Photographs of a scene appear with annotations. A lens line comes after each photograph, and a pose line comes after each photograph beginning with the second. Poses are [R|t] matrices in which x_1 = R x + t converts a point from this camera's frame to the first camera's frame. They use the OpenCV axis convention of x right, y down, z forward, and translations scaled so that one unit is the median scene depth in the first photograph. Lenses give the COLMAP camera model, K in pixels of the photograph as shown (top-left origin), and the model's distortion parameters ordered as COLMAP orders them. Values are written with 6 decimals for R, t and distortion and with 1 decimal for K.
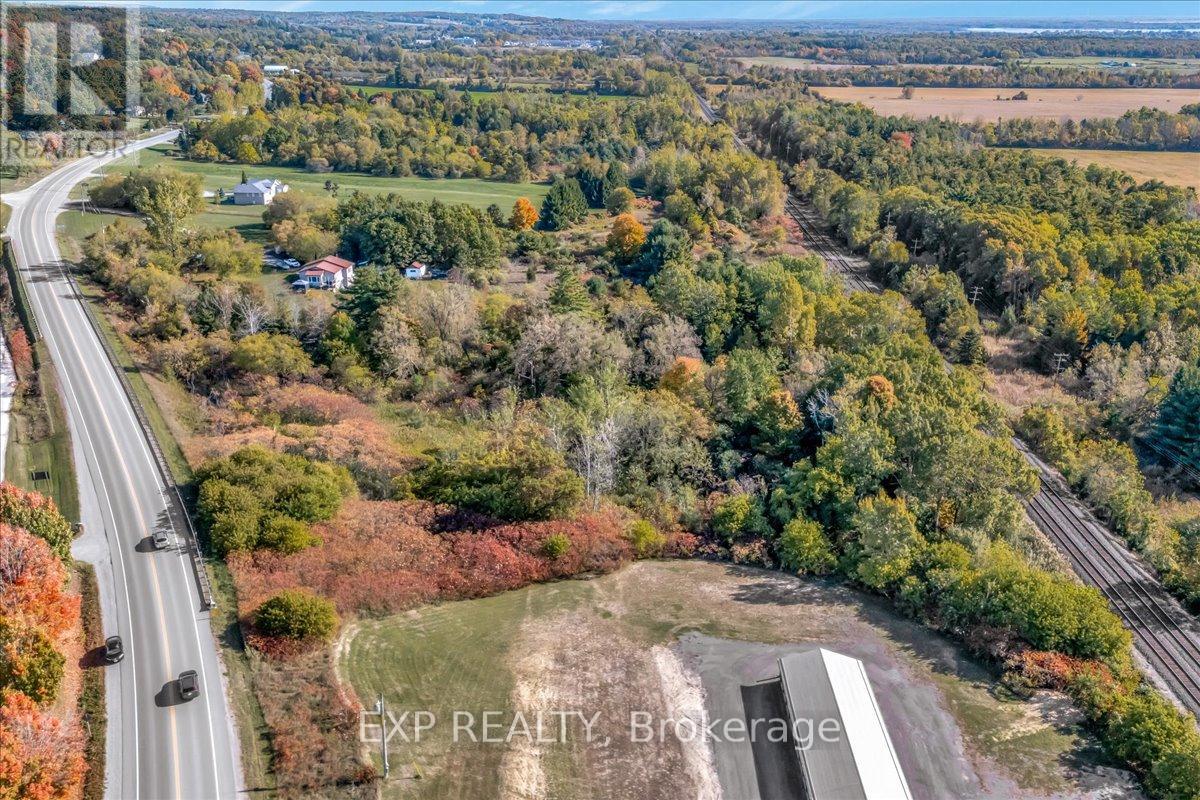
lens RADIAL K [[1082.4, 0, 587.6], [0, 1082.4, 399.4], [0, 0, 1]] dist [0.070722, -0.076395]
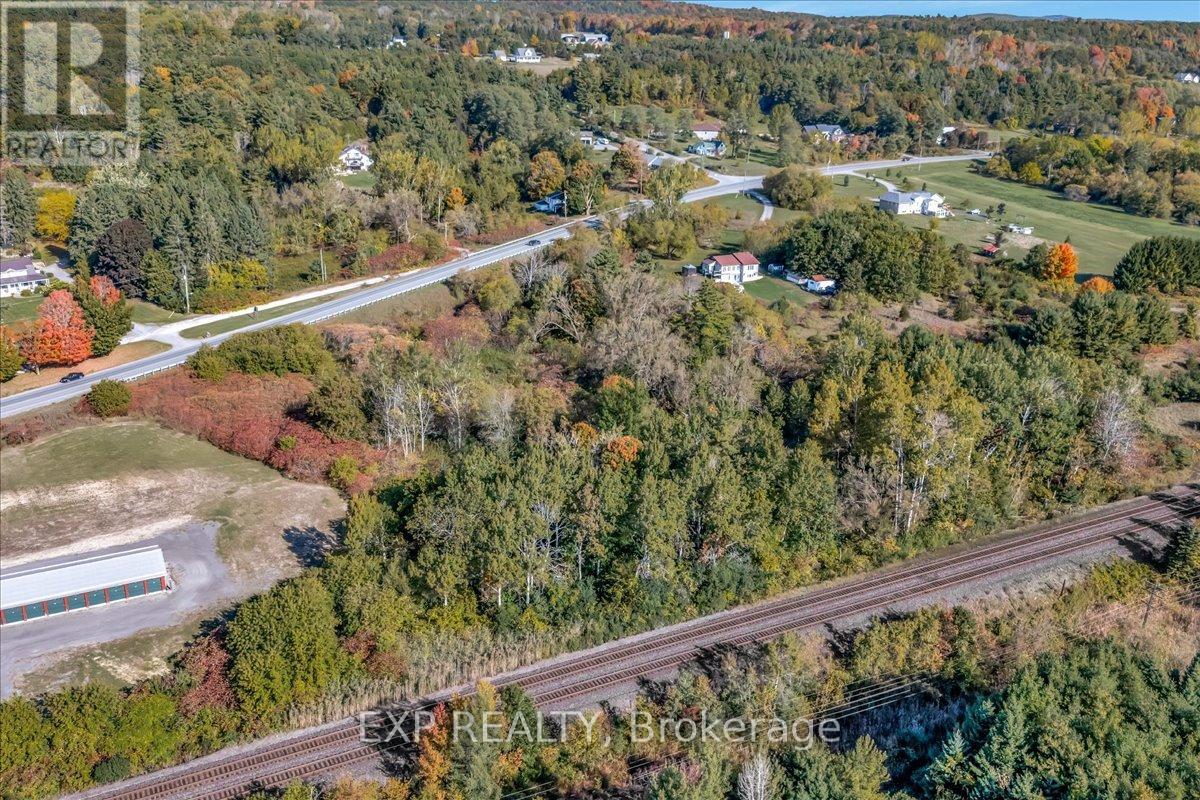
lens RADIAL K [[1038.3, 0, 574.0], [0, 1038.3, 427.9], [0, 0, 1]] dist [0.070803, -0.069067]
pose [[0.492690, 0.315001, -0.811191, 0.341638], [-0.300688, 0.936392, 0.180991, -0.061884], [0.816605, 0.154743, 0.556068, 0.184123]]
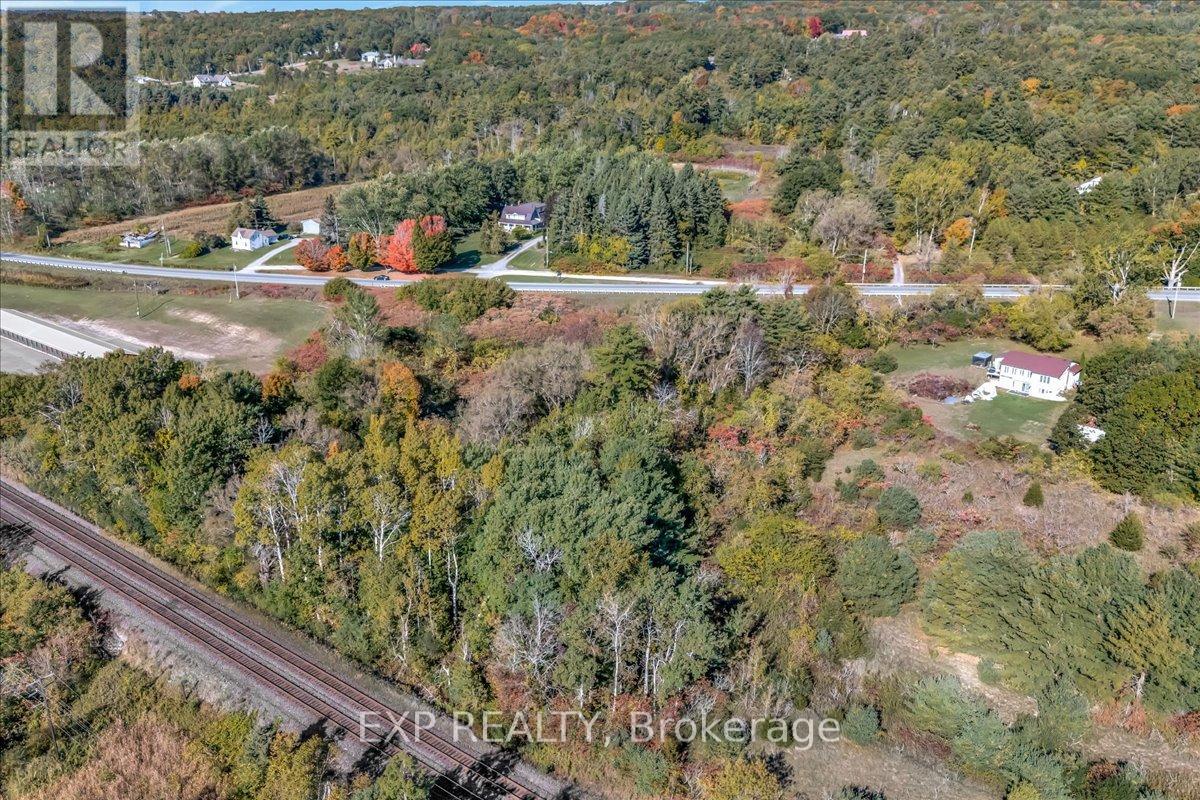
lens RADIAL K [[1031.3, 0, 600.0], [0, 1031.3, 400.0], [0, 0, 1]] dist [0.039331, -0.006325]
pose [[-0.590699, 0.266449, -0.761630, 0.291200], [-0.277505, 0.819242, 0.501830, -0.221731], [0.757672, 0.507786, -0.409984, 0.630148]]
